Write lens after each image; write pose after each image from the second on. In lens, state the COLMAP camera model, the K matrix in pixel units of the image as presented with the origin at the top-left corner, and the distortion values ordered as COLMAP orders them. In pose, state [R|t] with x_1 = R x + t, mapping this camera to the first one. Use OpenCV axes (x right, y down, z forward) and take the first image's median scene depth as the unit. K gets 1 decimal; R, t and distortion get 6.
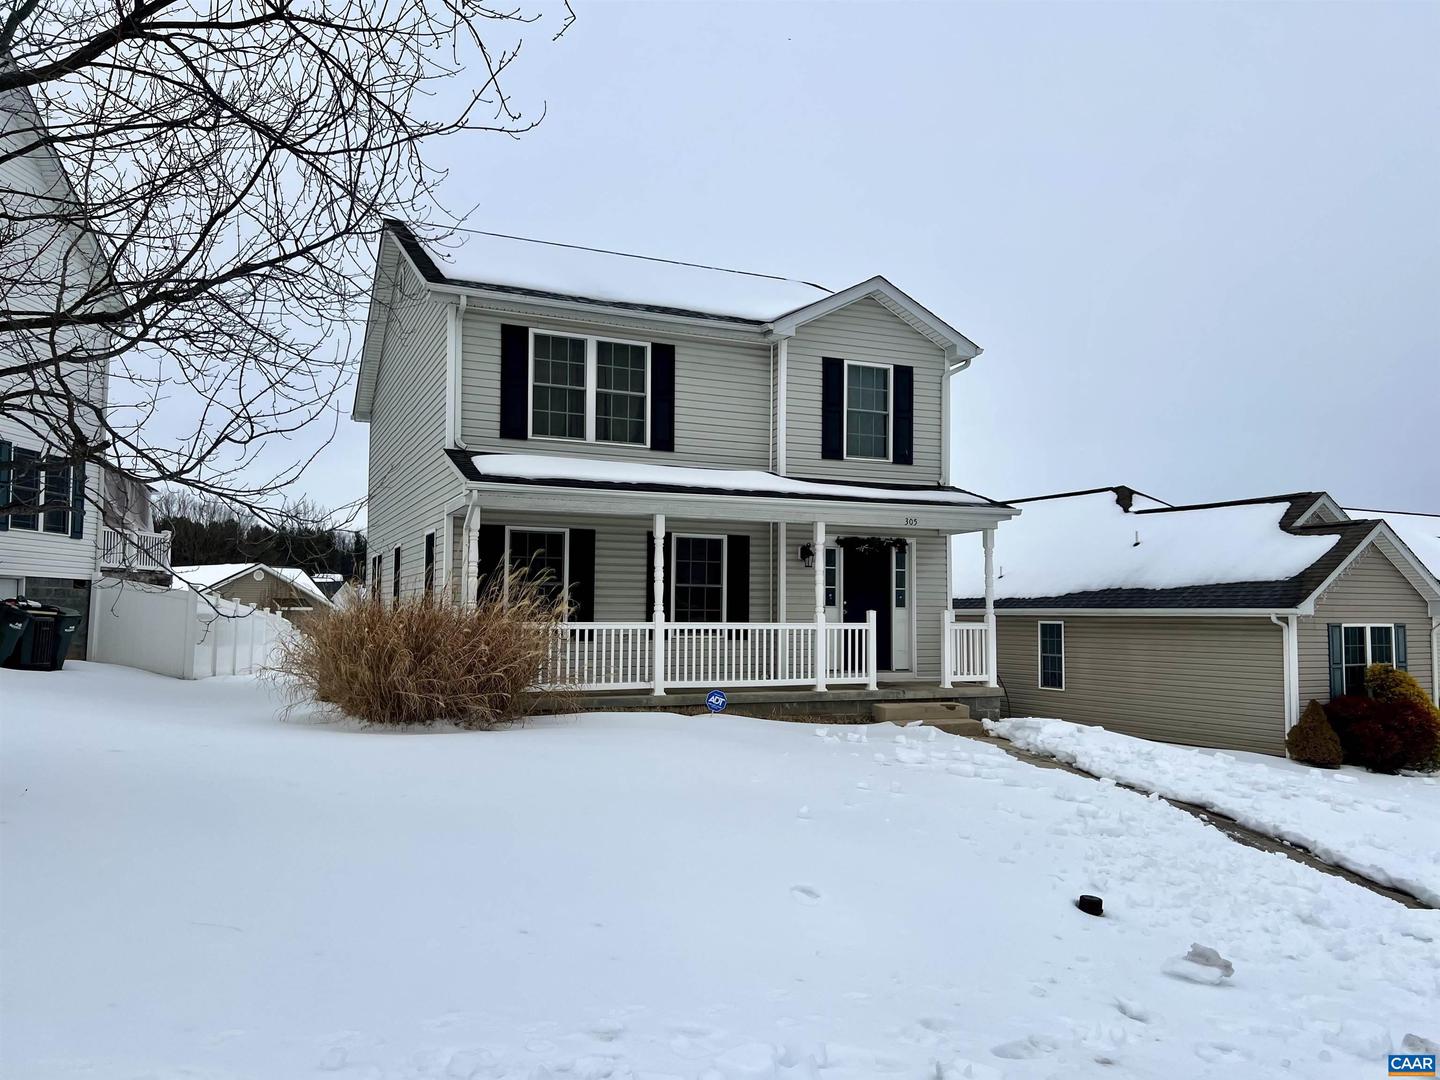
lens RADIAL K [[1079.1, 0, 715.7], [0, 1079.1, 559.5], [0, 0, 1]] dist [0.054822, -0.055410]
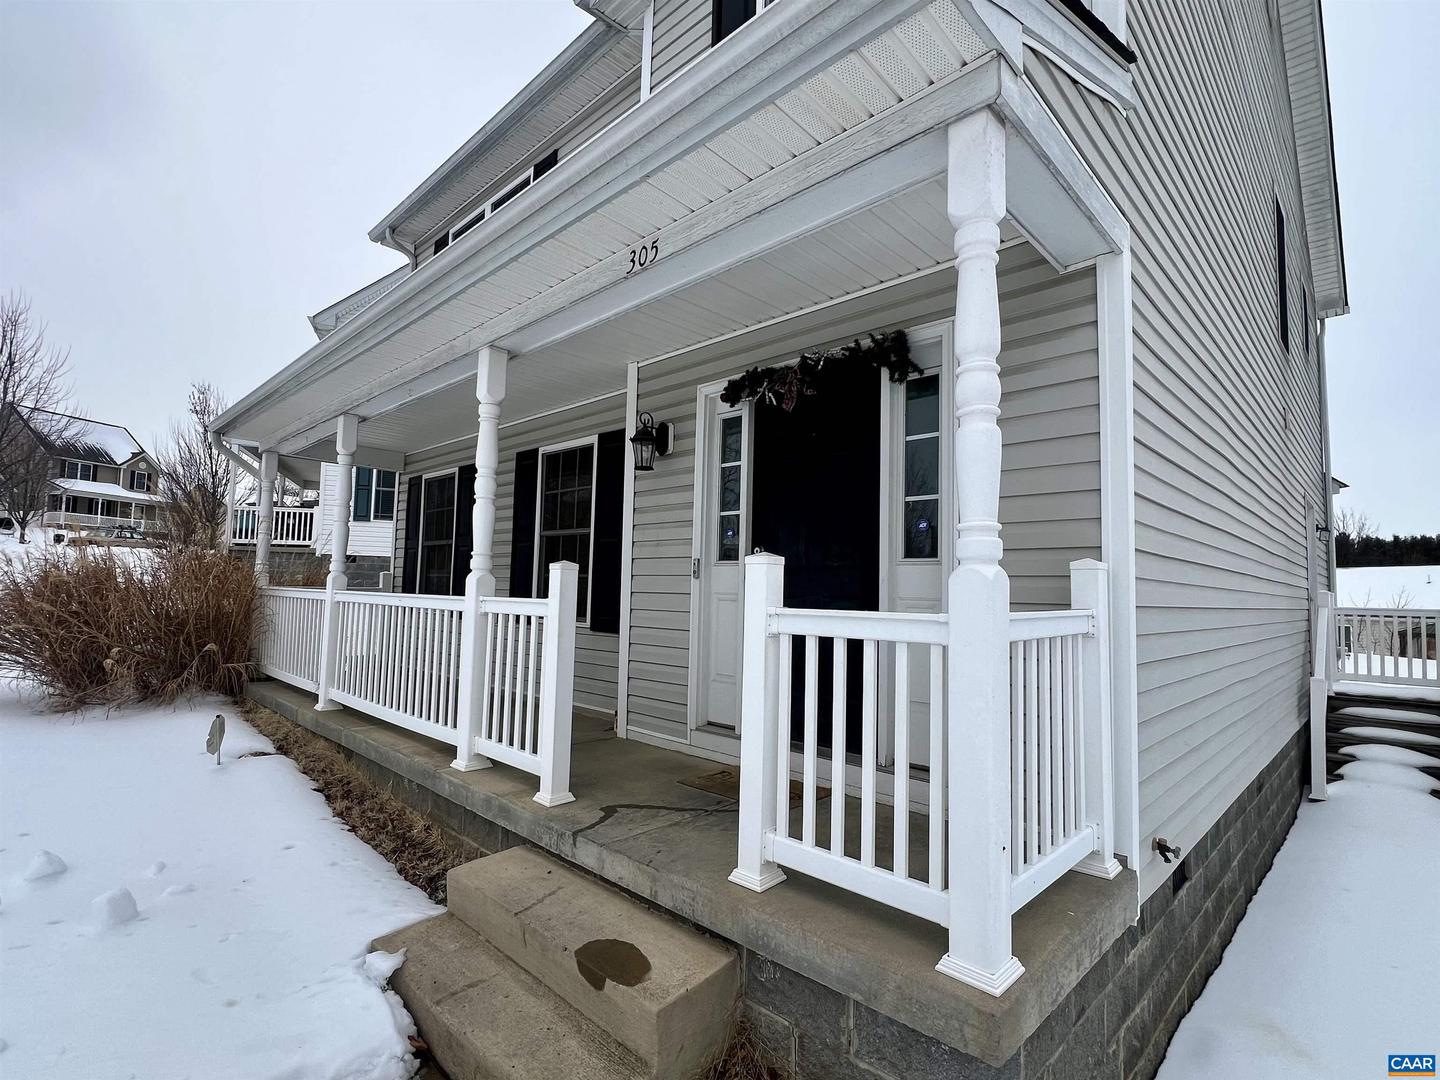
lens RADIAL K [[708.0, 0, 699.6], [0, 708.0, 544.1], [0, 0, 1]] dist [0.000681, 0.000318]
pose [[0.353713, -0.060227, -0.933413, 0.358581], [0.028604, 0.998155, -0.053565, 0.052565], [0.934917, -0.007752, 0.354782, 0.933091]]
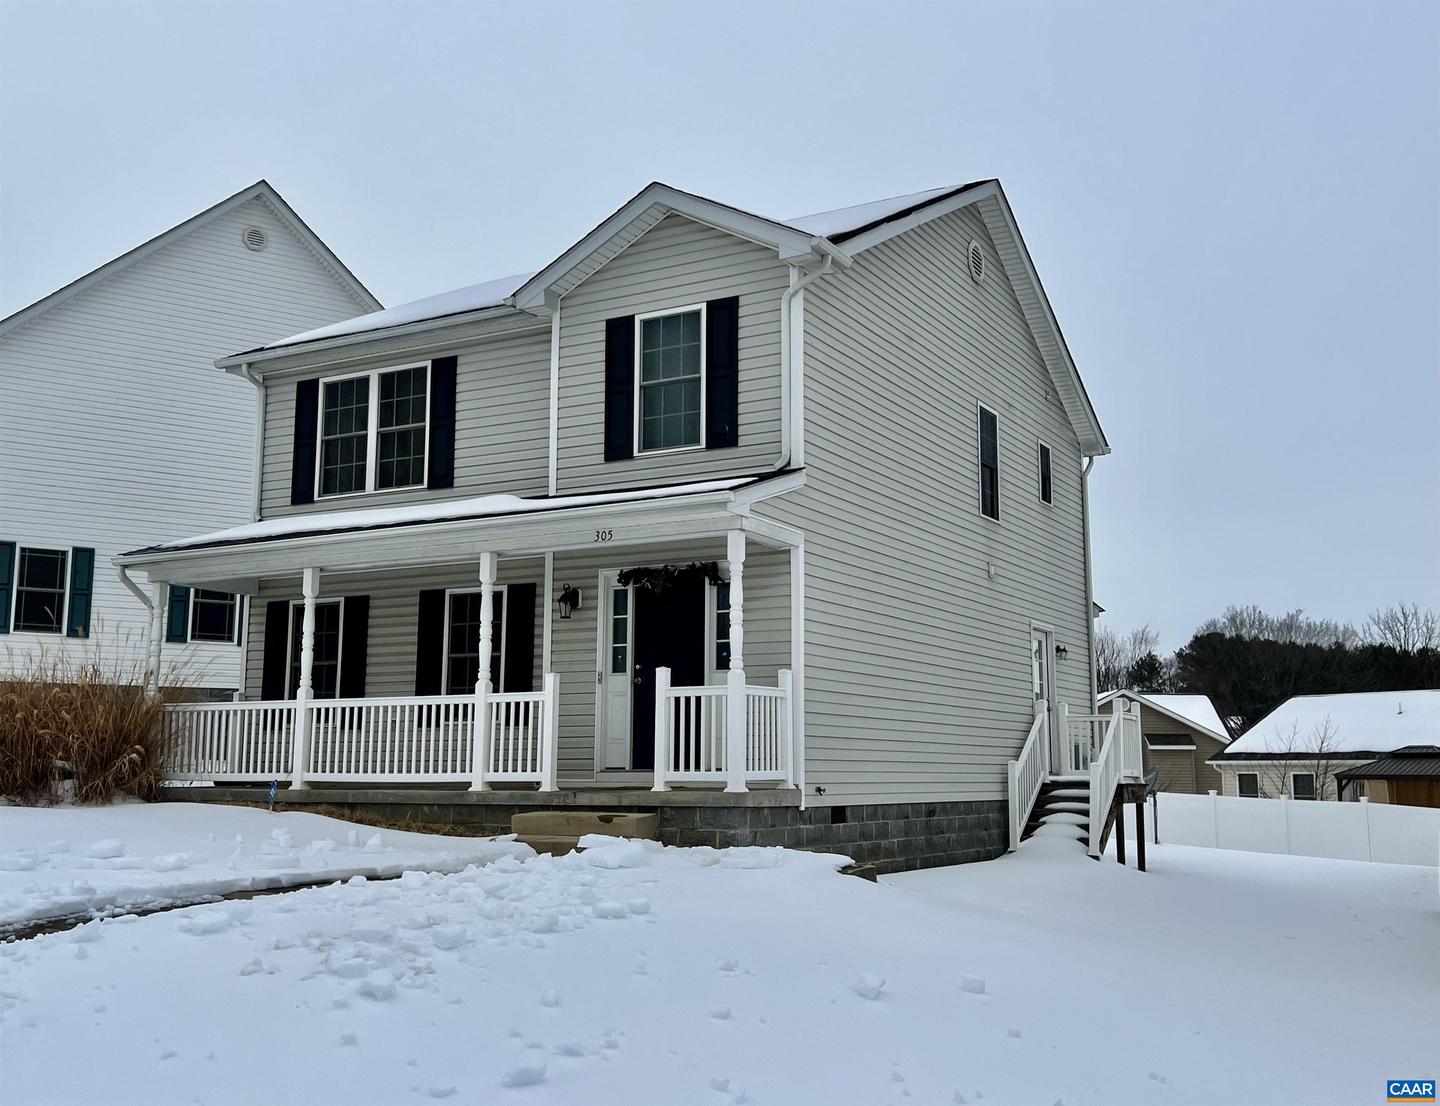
lens RADIAL K [[1495.6, 0, 723.5], [0, 1495.6, 529.8], [0, 0, 1]] dist [0.038688, 0.000000]
pose [[0.591537, -0.133008, -0.795231, 0.942676], [0.044426, 0.990178, -0.132568, 0.084825], [0.805053, 0.043090, 0.591636, 0.510282]]
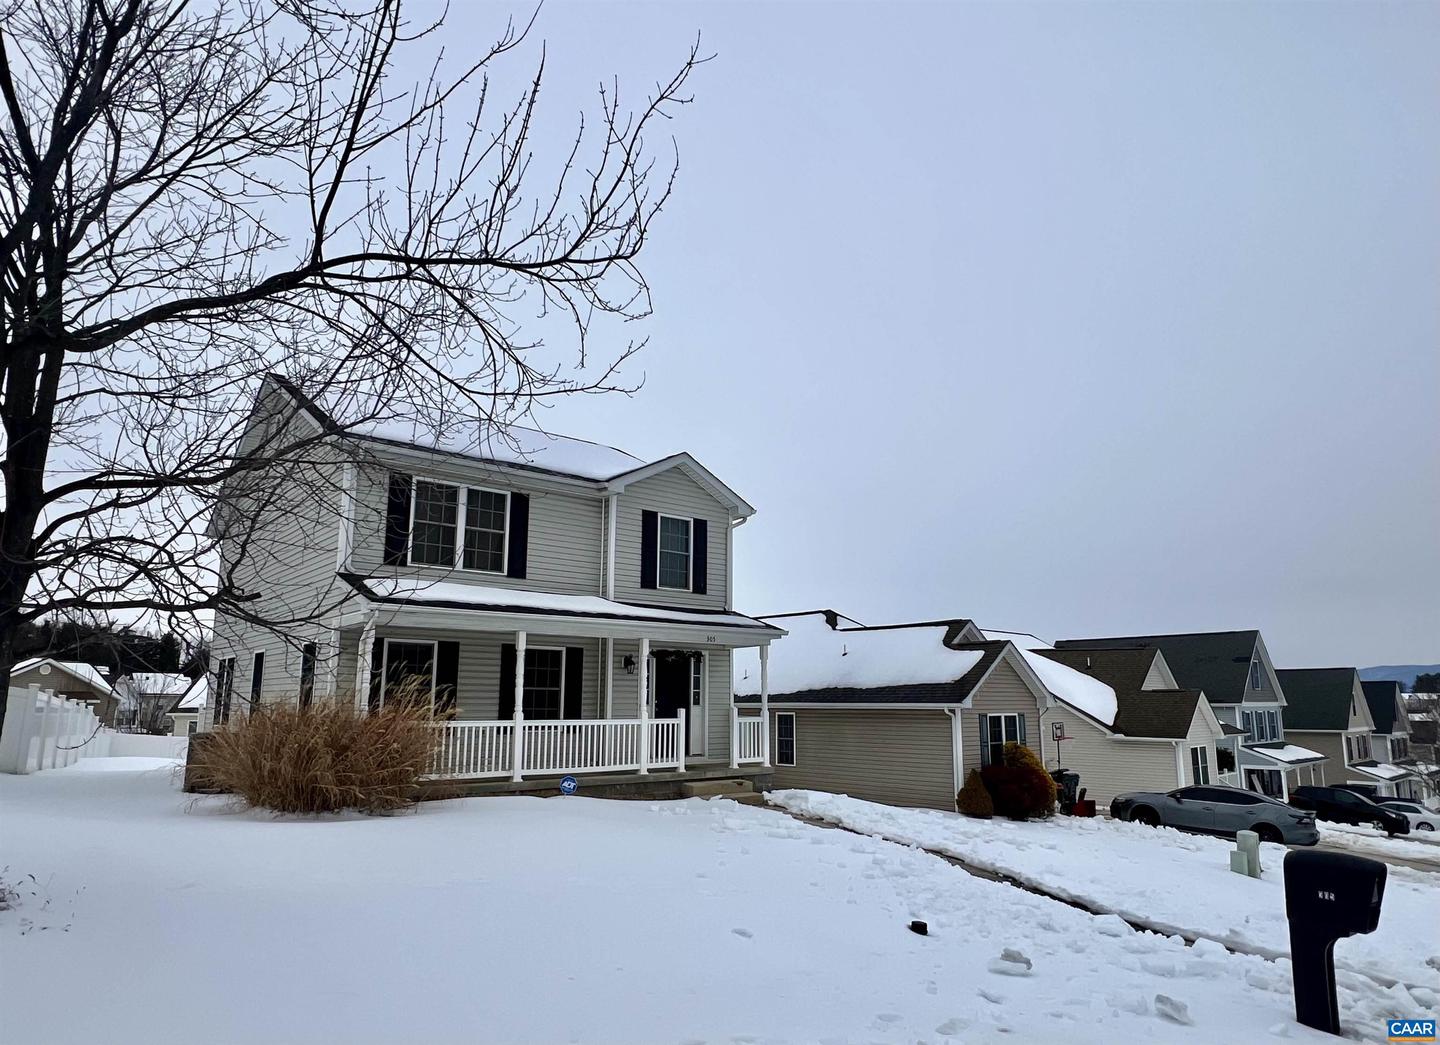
lens RADIAL K [[881.0, 0, 722.5], [0, 881.0, 549.5], [0, 0, 1]] dist [-0.005527, -0.005890]
pose [[0.962696, 0.041927, 0.267317, -0.092709], [-0.008764, 0.992235, -0.124065, -0.010261], [-0.270443, 0.117094, 0.955589, -0.030573]]
